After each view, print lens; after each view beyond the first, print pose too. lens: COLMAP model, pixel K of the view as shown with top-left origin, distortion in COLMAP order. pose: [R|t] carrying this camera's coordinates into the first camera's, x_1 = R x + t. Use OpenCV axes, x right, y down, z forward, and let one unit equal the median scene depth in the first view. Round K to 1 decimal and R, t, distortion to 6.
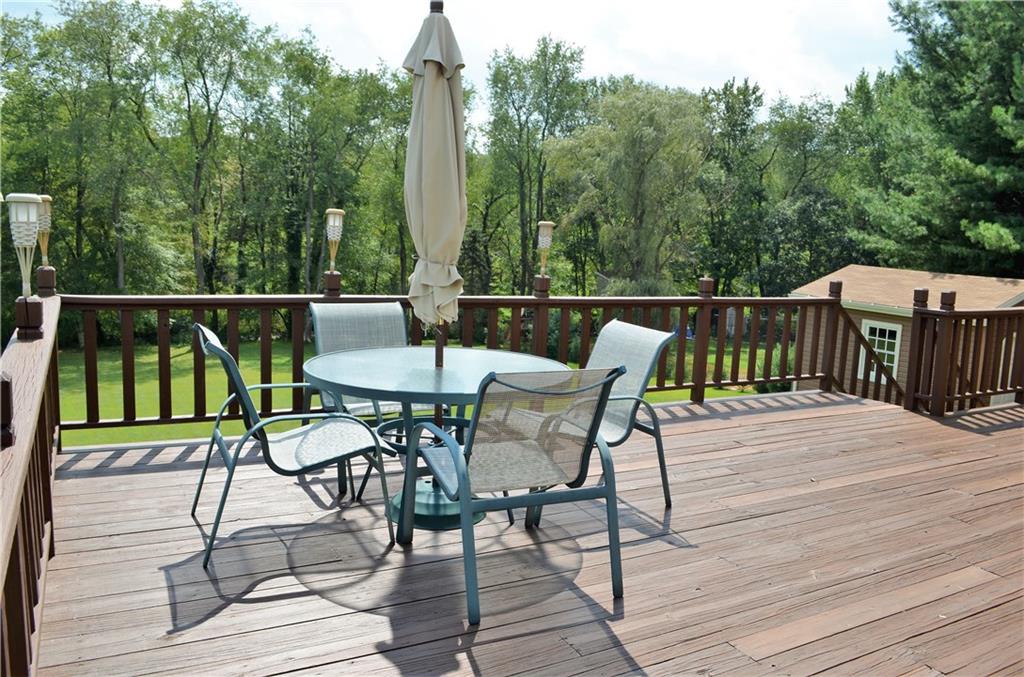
lens RADIAL K [[797.6, 0, 512.0], [0, 797.6, 338.5], [0, 0, 1]] dist [-0.090525, -0.005954]
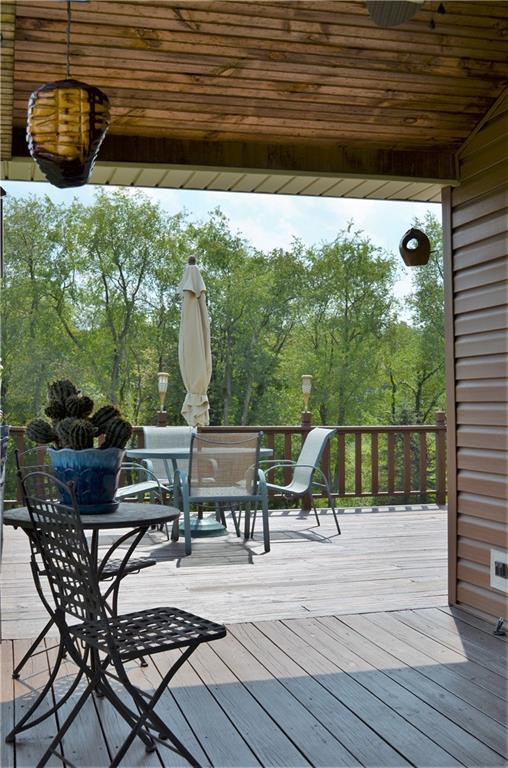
lens RADIAL K [[949.8, 0, 254.0], [0, 949.8, 384.0], [0, 0, 1]] dist [-0.156069, -0.001016]
pose [[0.969975, -0.056734, -0.236495, 0.049809], [0.015256, 0.984689, -0.173649, 0.023797], [0.242726, 0.164827, 0.955990, -0.096752]]
